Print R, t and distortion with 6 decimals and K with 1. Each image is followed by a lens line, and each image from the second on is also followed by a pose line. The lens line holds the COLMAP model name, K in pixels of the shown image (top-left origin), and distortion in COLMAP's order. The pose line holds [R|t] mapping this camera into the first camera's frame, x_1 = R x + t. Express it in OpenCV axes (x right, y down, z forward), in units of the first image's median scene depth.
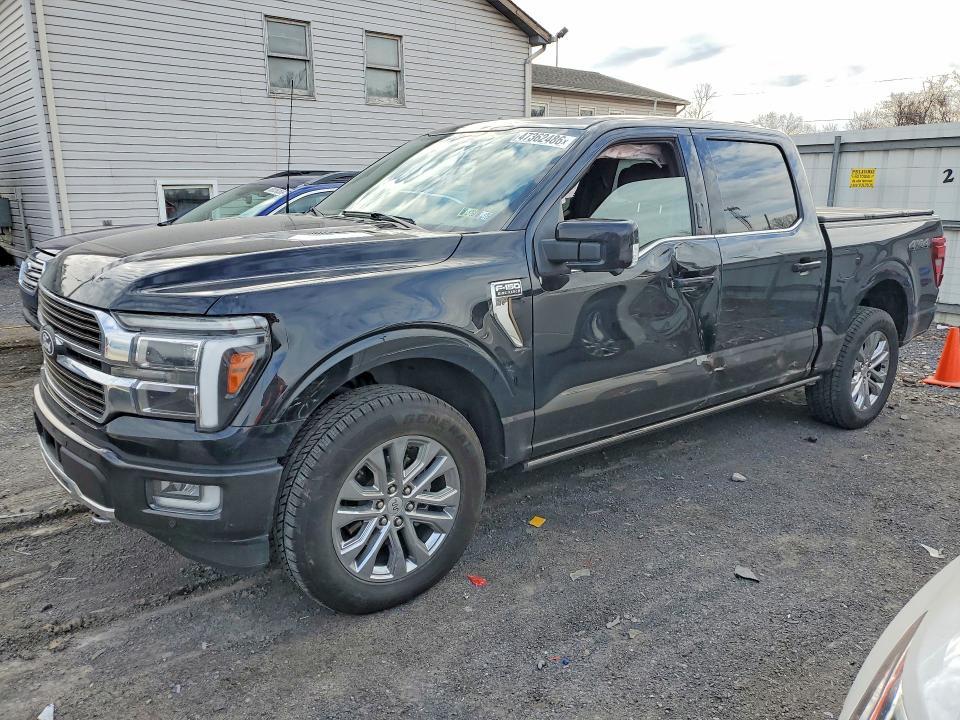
lens RADIAL K [[774.5, 0, 486.4], [0, 774.5, 360.0], [0, 0, 1]] dist [0.002285, -0.001307]
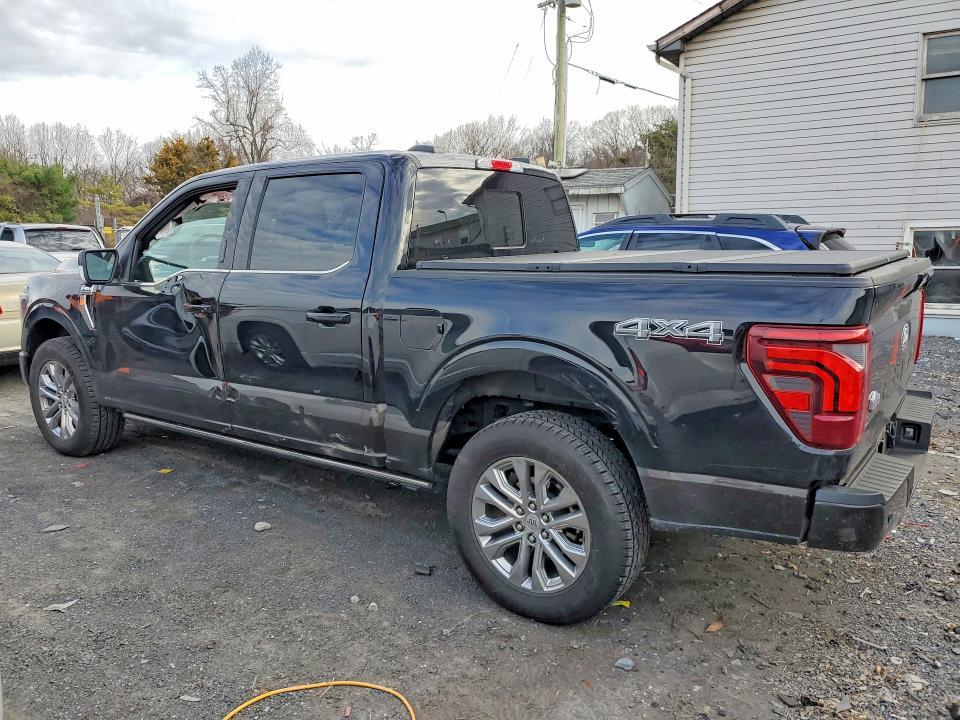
lens RADIAL K [[774.5, 0, 486.4], [0, 774.5, 360.0], [0, 0, 1]] dist [0.002285, -0.001307]
pose [[0.229156, 0.140914, -0.963136, 0.942463], [-0.201171, 0.974960, 0.094780, -0.142121], [0.952375, 0.172035, 0.251765, 0.732327]]
